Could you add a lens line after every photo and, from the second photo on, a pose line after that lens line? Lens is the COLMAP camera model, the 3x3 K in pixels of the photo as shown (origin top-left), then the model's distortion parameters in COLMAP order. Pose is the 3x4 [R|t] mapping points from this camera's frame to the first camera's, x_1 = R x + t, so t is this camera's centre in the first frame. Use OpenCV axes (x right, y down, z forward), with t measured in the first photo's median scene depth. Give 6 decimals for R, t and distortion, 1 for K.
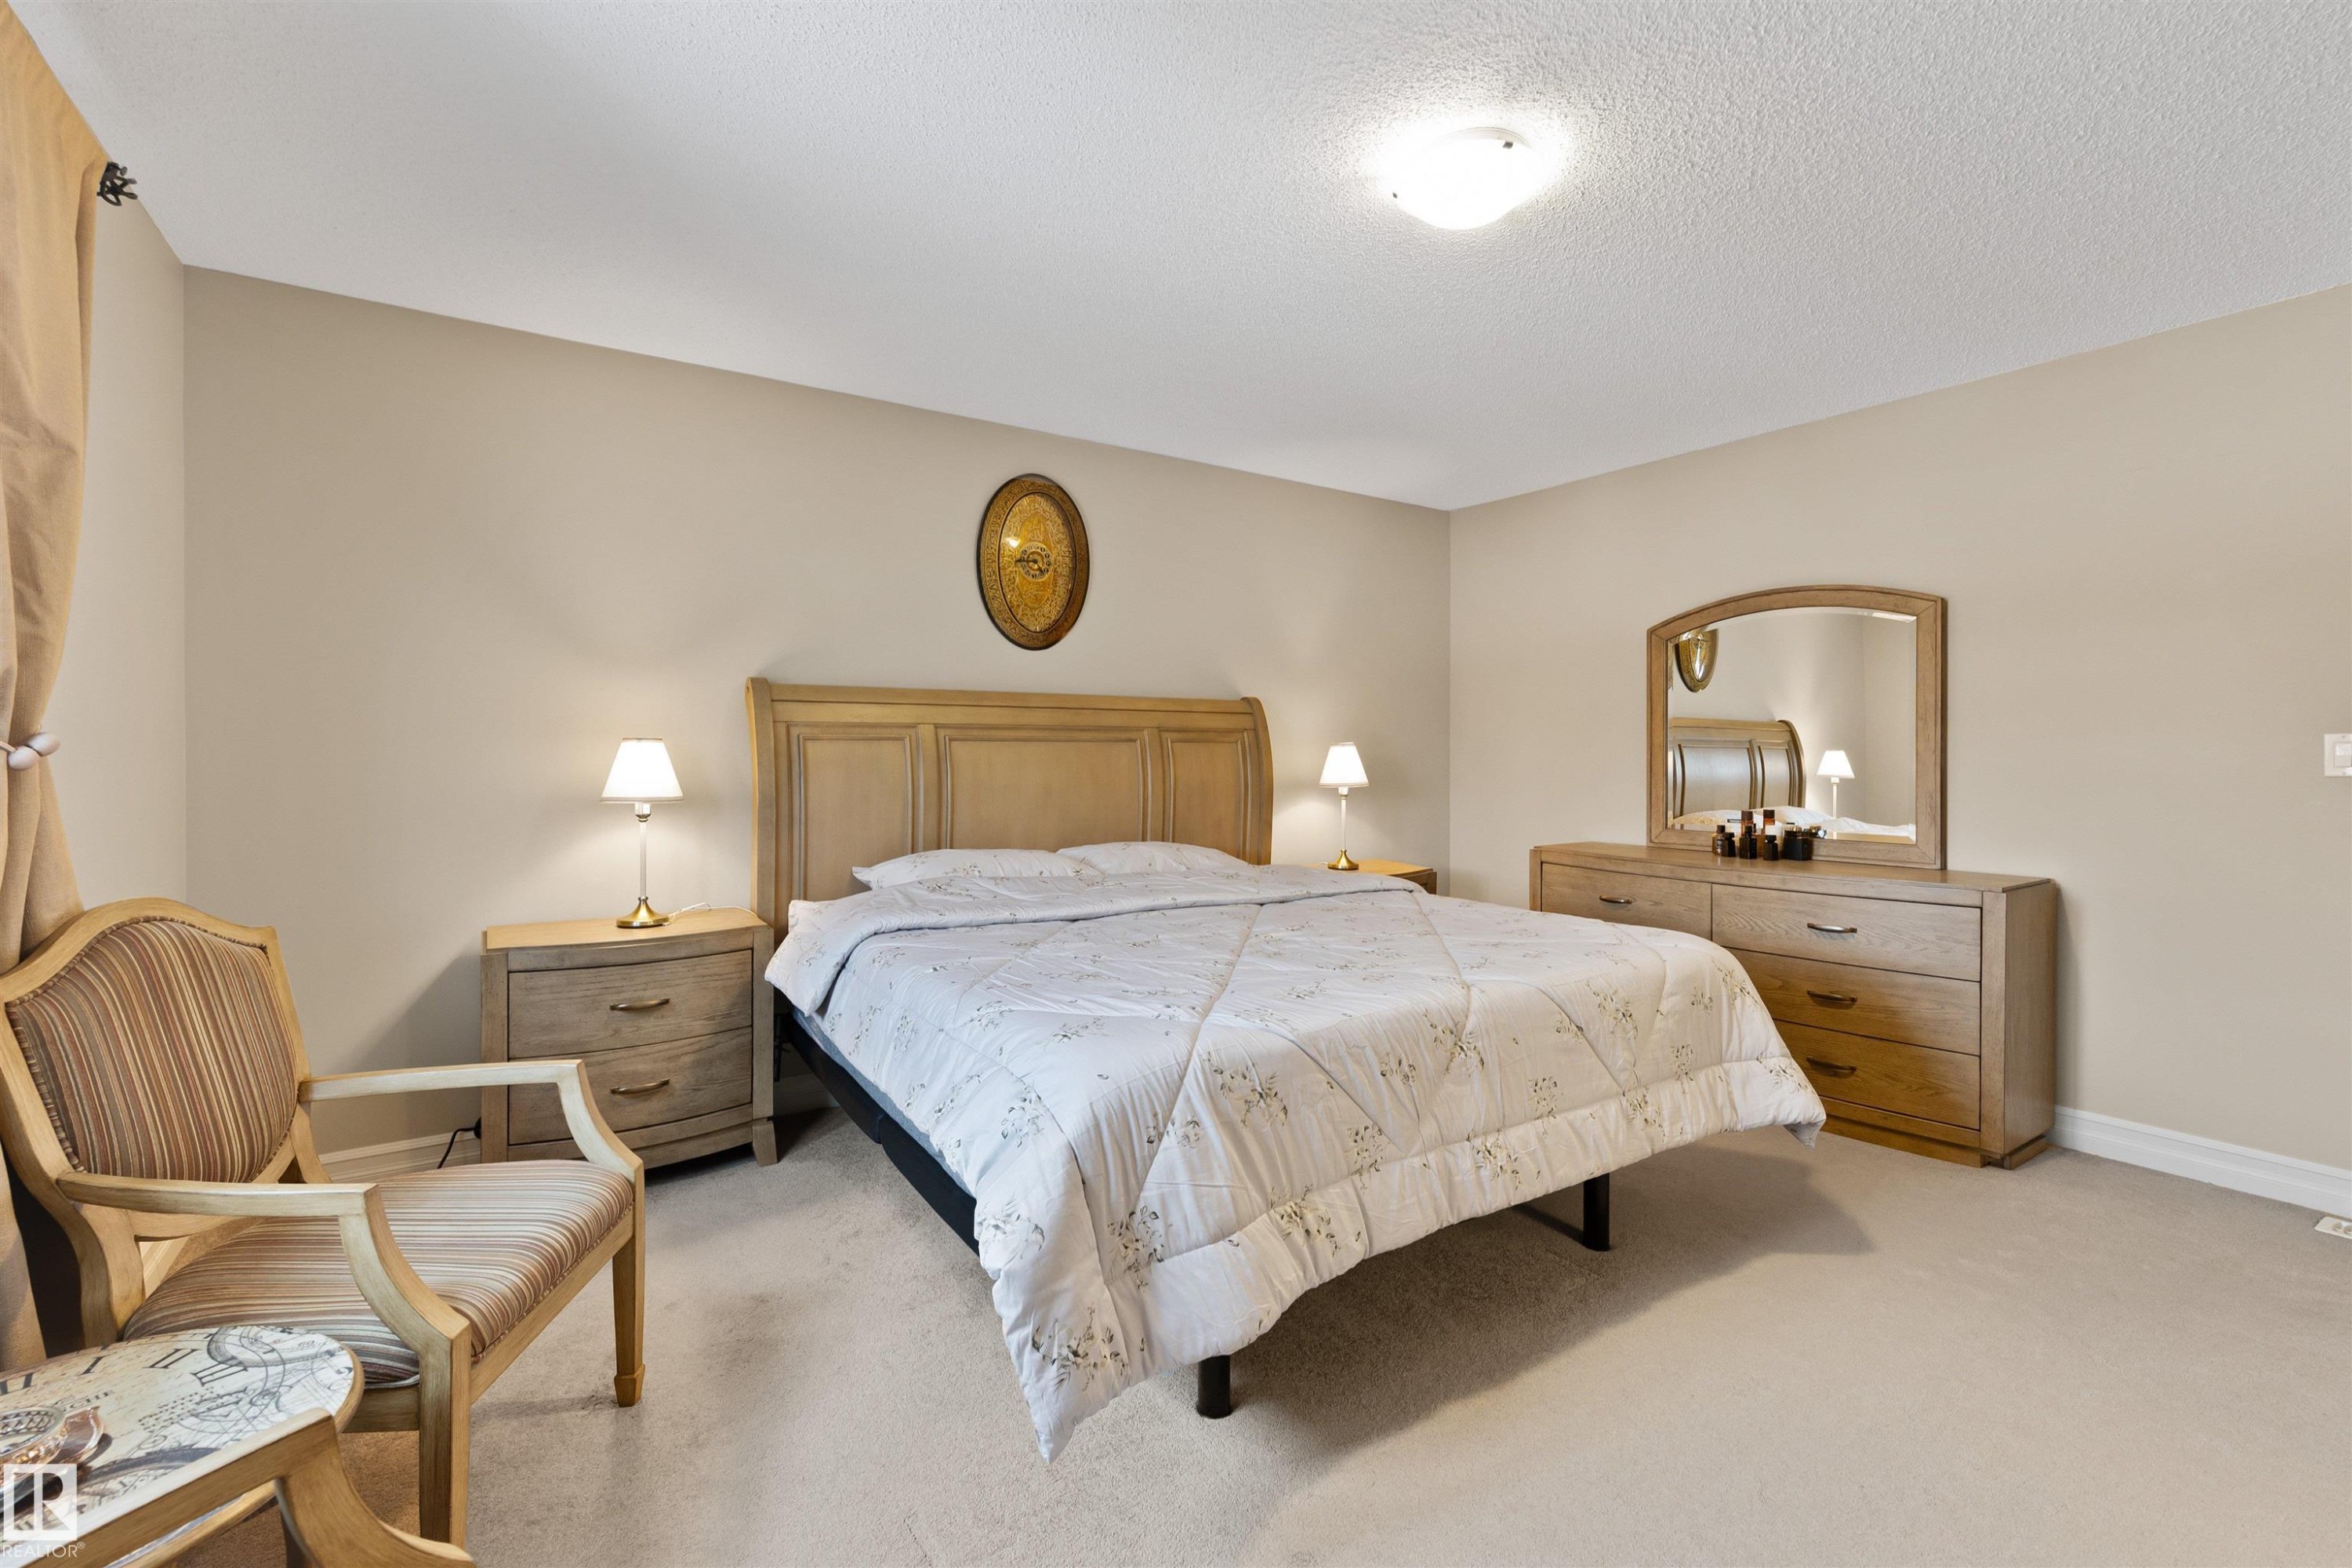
lens RADIAL K [[998.4, 0, 1160.1], [0, 998.4, 766.8], [0, 0, 1]] dist [-0.001358, -0.000226]
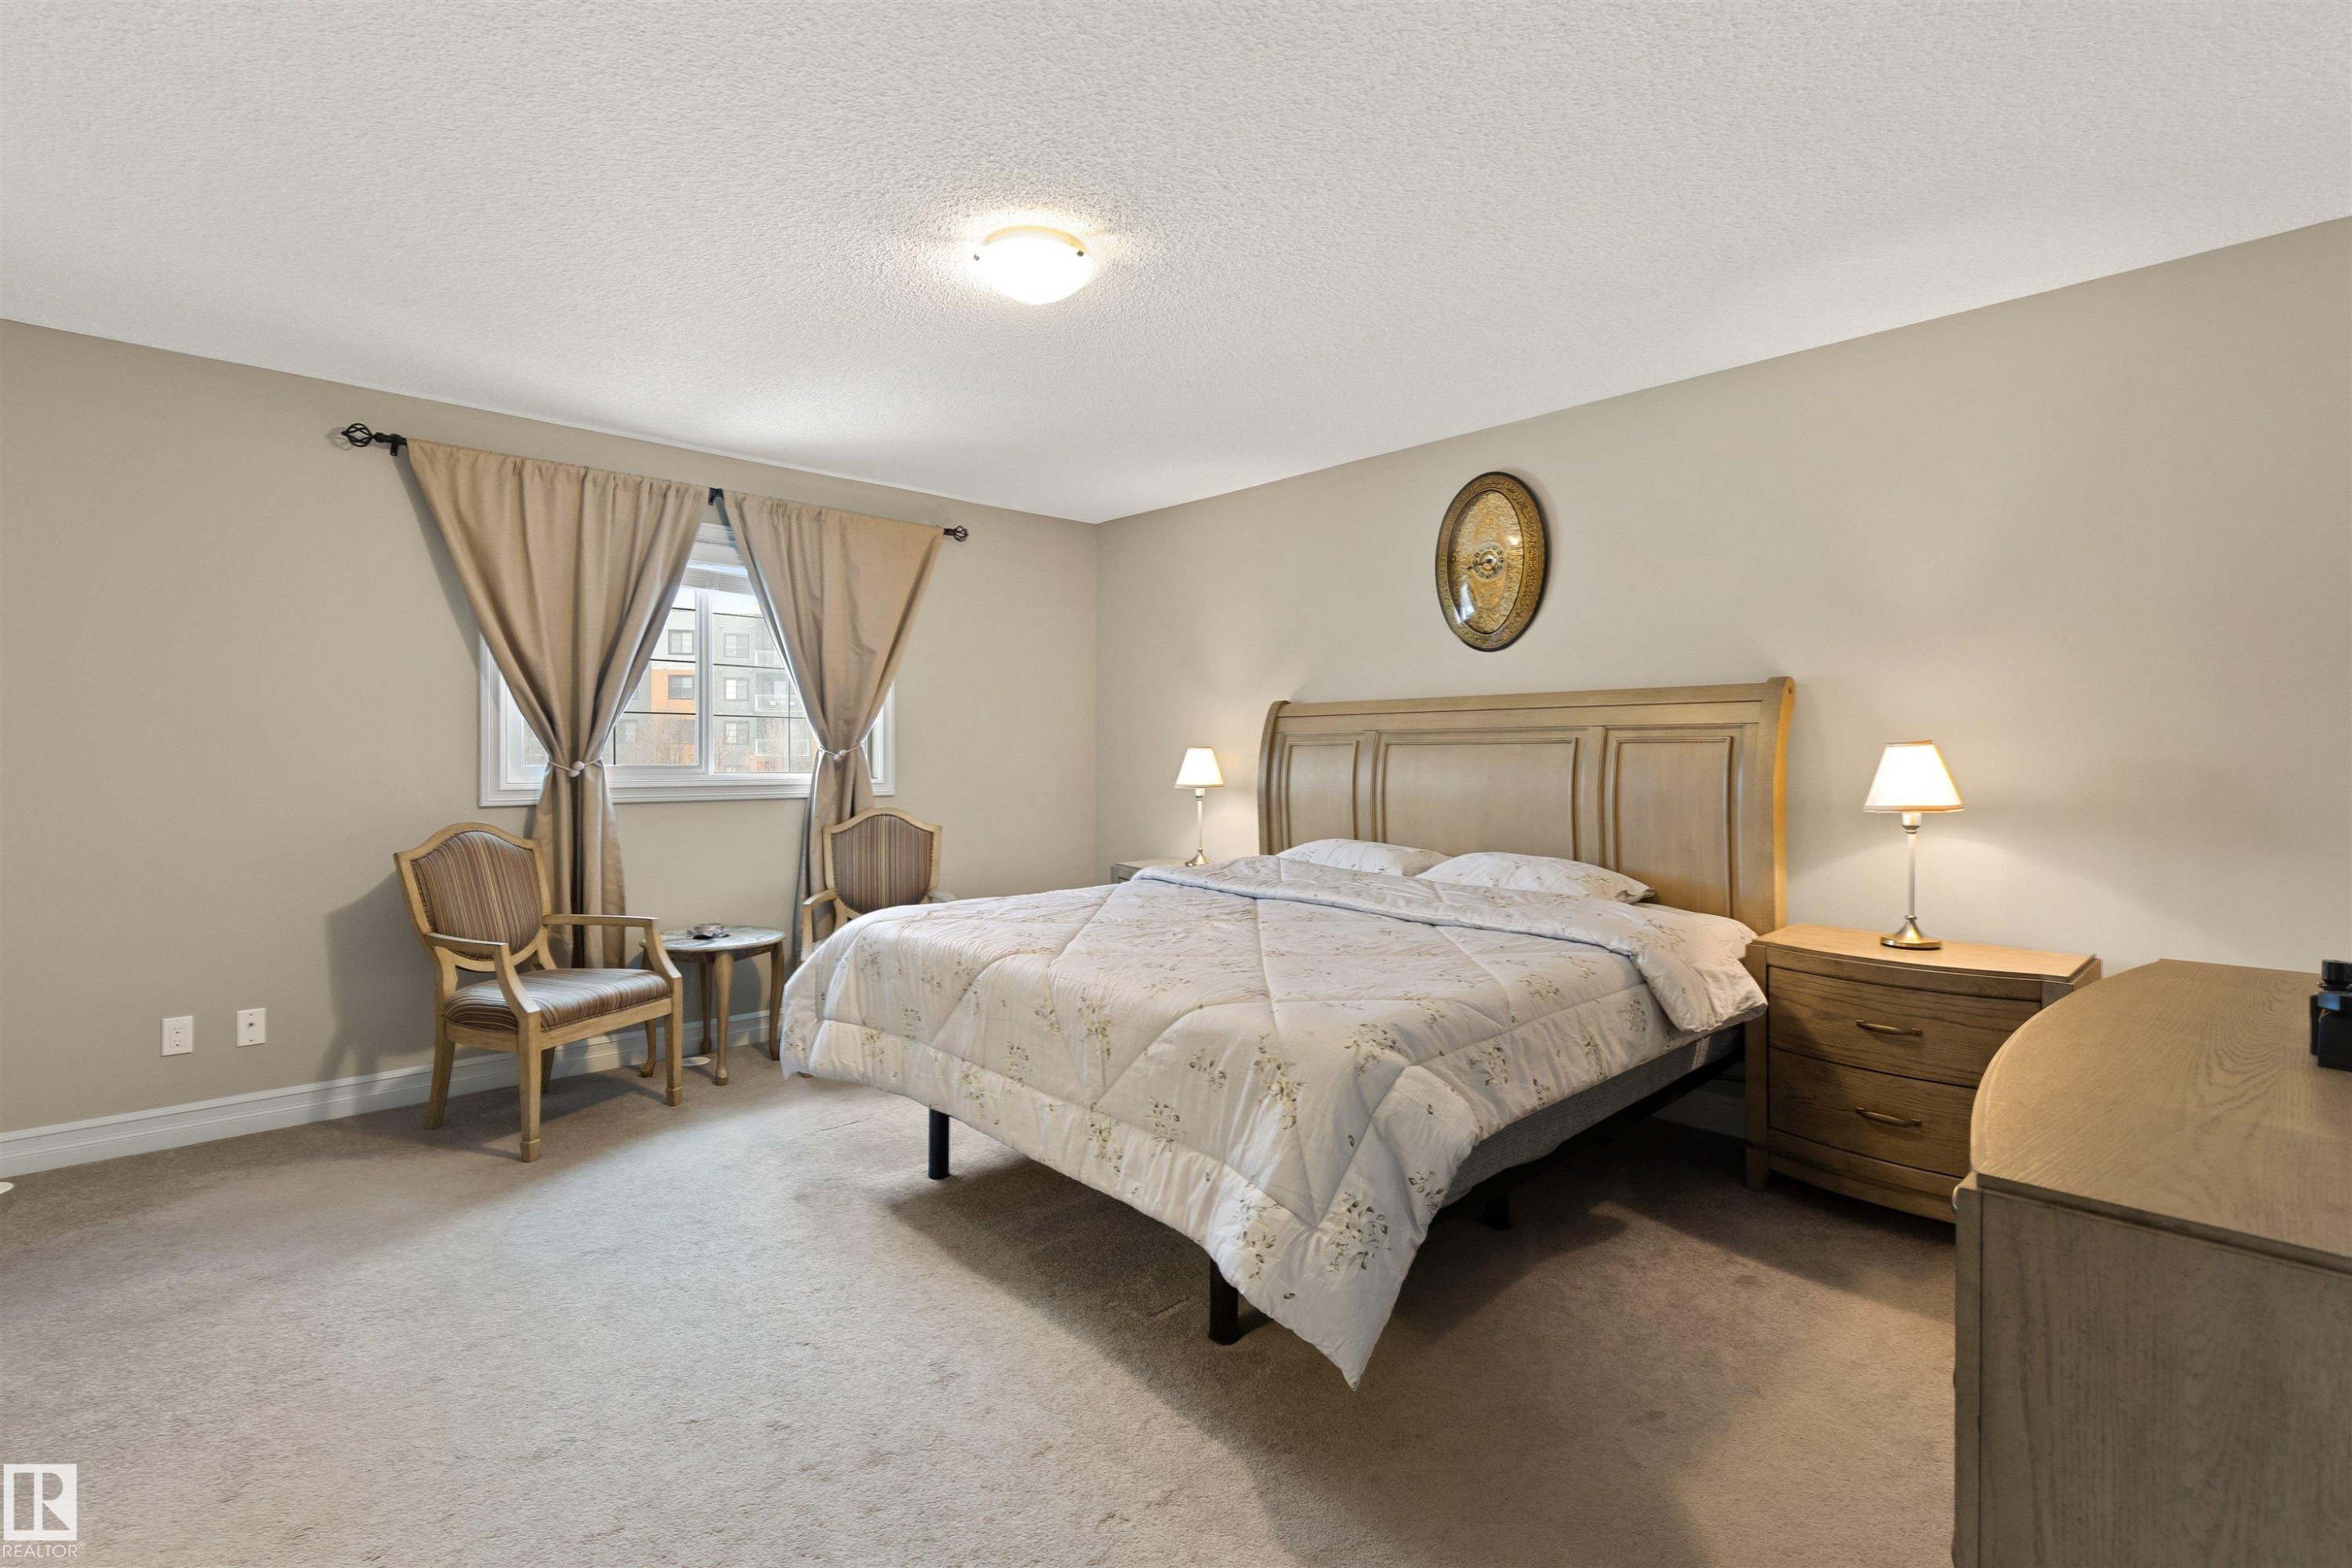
lens RADIAL K [[998.4, 0, 1160.7], [0, 998.4, 783.9], [0, 0, 1]] dist [-0.001358, -0.000226]
pose [[0.202309, 0.021450, -0.979087, 0.907181], [-0.010366, 0.999751, 0.019761, -0.002652], [0.979267, 0.006151, 0.202481, 0.561535]]
